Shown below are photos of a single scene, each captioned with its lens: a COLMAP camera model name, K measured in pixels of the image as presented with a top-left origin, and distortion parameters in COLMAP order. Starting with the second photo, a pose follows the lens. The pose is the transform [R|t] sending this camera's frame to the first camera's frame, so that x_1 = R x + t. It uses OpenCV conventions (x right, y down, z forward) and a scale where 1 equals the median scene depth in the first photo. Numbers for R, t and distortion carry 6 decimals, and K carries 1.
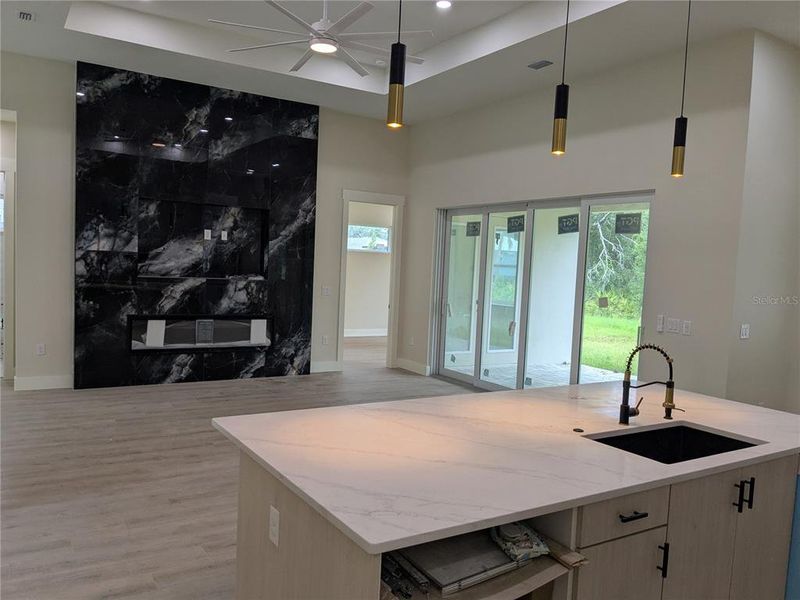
lens RADIAL K [[636.7, 0, 391.7], [0, 636.7, 314.7], [0, 0, 1]] dist [0.052218, -0.105385]
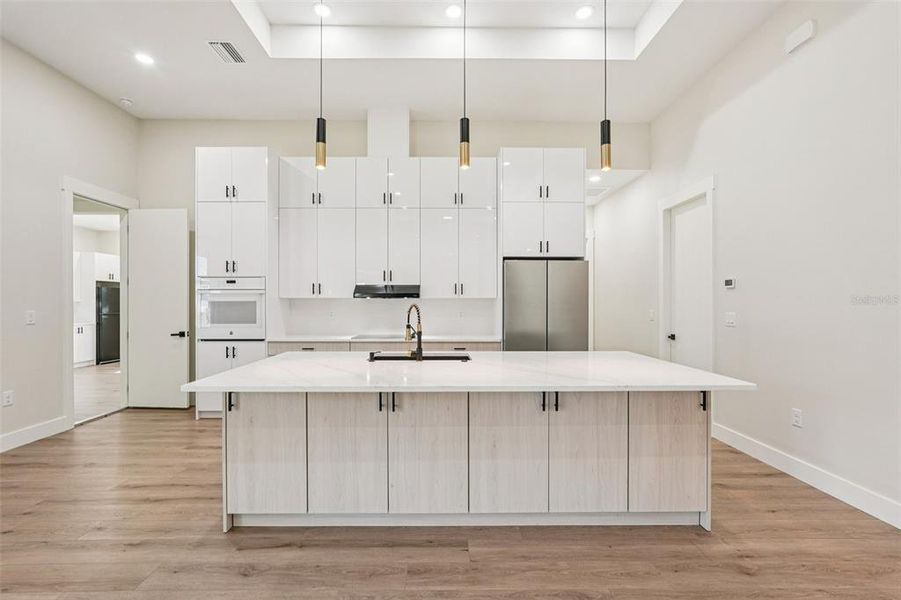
lens RADIAL K [[397.0, 0, 443.1], [0, 397.0, 304.5], [0, 0, 1]] dist [-0.001289, 0.000215]
pose [[-0.850208, -0.047743, 0.524277, -0.067848], [0.005916, 0.994950, 0.100198, -0.021551], [-0.526413, 0.088291, -0.845632, 0.771800]]
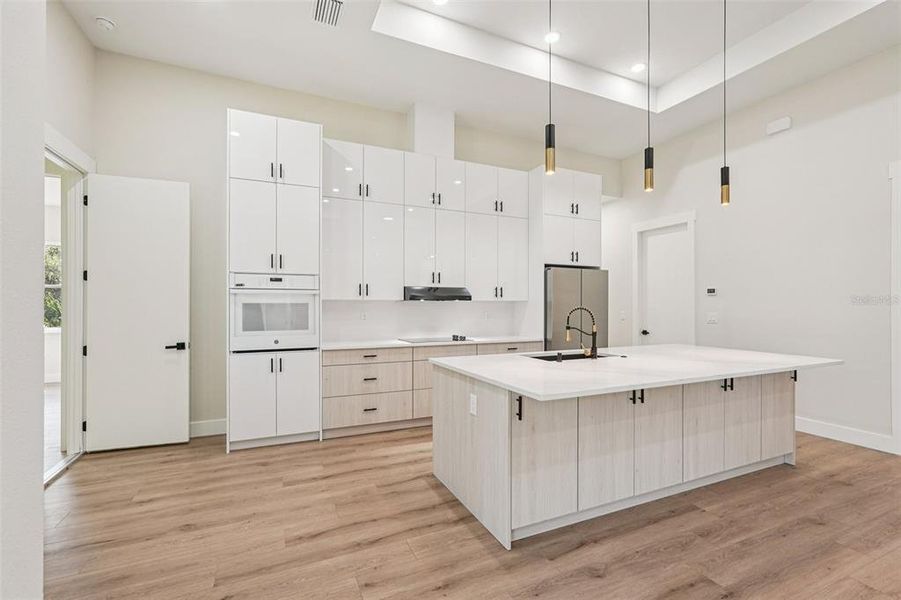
lens RADIAL K [[397.0, 0, 448.8], [0, 397.0, 304.9], [0, 0, 1]] dist [-0.000235, 0.000397]
pose [[-0.989940, -0.047327, 0.133340, 0.265565], [-0.035387, 0.995264, 0.090534, -0.018341], [-0.136993, 0.084905, -0.986927, 0.902280]]
